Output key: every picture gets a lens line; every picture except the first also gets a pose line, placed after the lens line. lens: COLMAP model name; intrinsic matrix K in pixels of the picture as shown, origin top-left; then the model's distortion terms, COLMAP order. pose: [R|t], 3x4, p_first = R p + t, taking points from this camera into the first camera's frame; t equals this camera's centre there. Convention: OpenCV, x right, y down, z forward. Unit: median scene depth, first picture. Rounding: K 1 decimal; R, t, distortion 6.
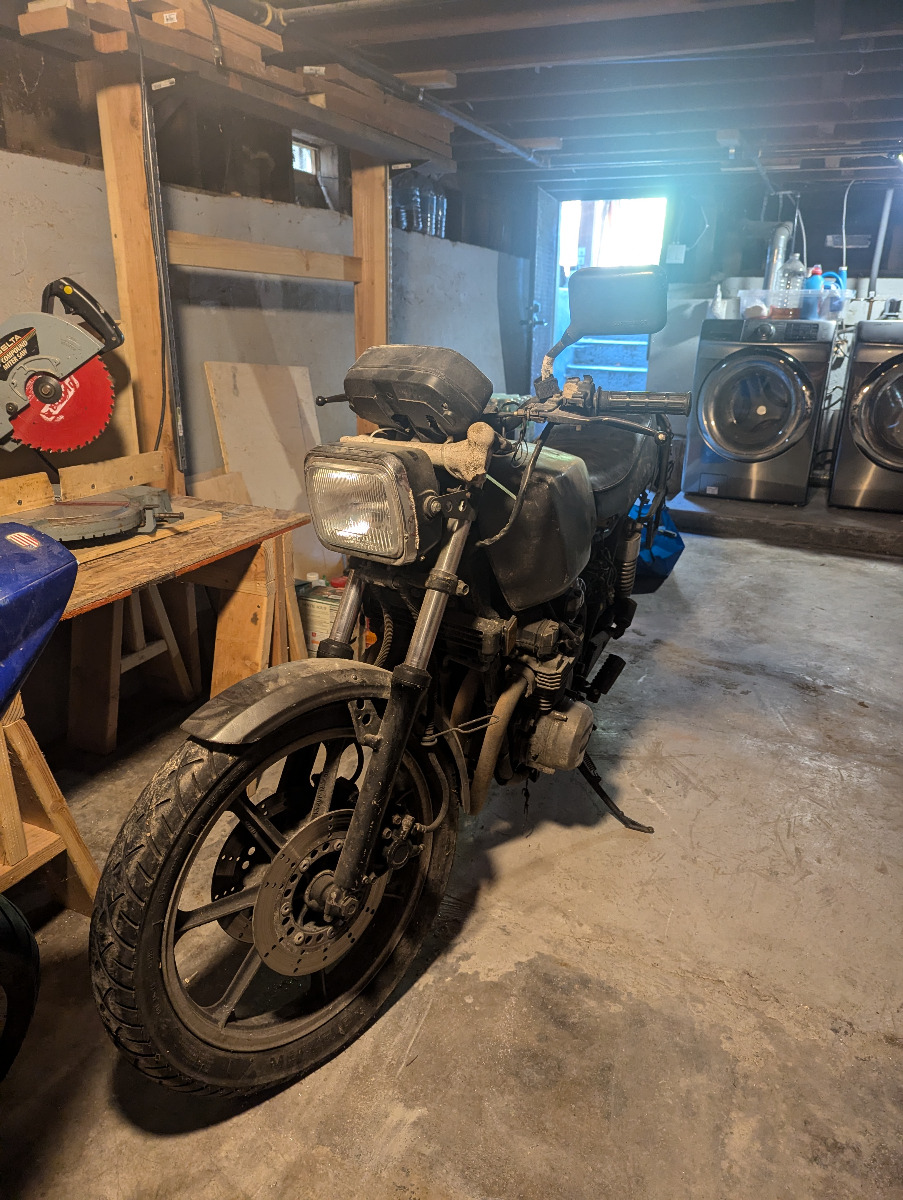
lens RADIAL K [[840.3, 0, 452.0], [0, 840.3, 605.7], [0, 0, 1]] dist [0.029218, -0.006331]
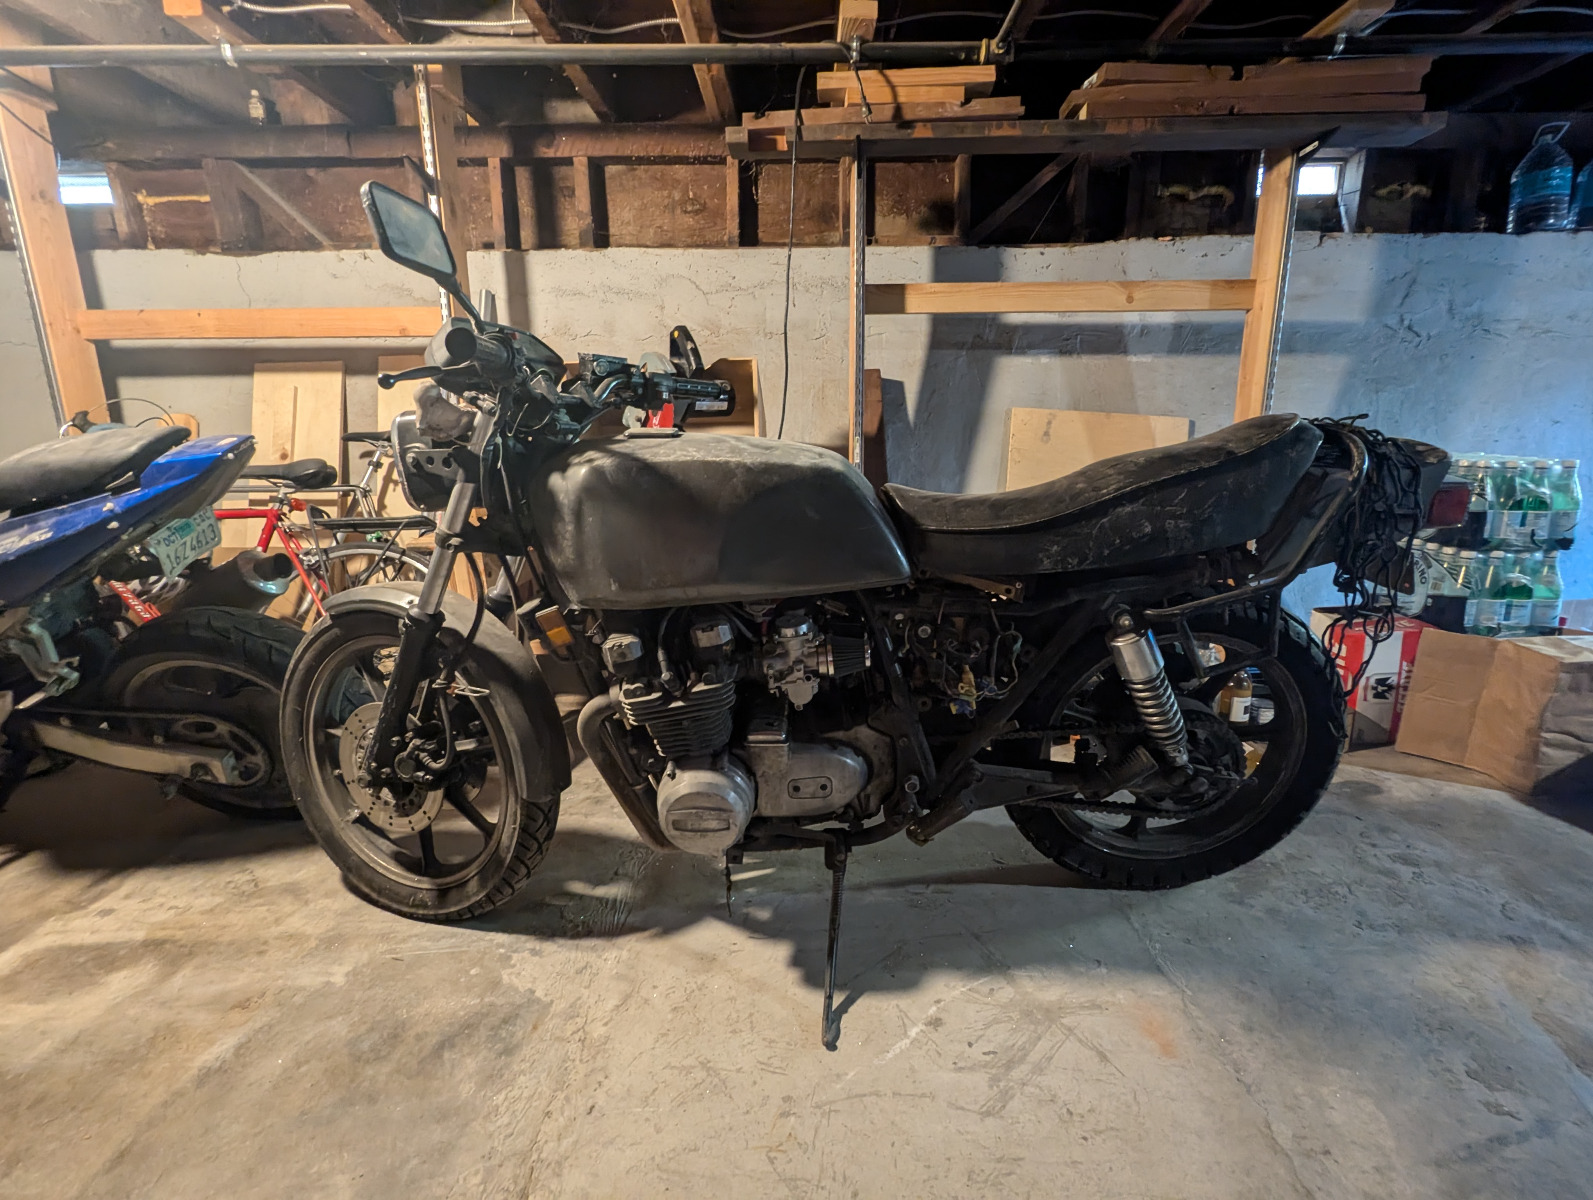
lens RADIAL K [[751.9, 0, 800.5], [0, 751.9, 591.2], [0, 0, 1]] dist [-0.001680, -0.000358]
pose [[0.402661, 0.179180, -0.897641, 0.625911], [-0.279765, 0.957818, 0.065696, -0.090786], [0.871548, 0.224676, 0.435804, 0.597064]]
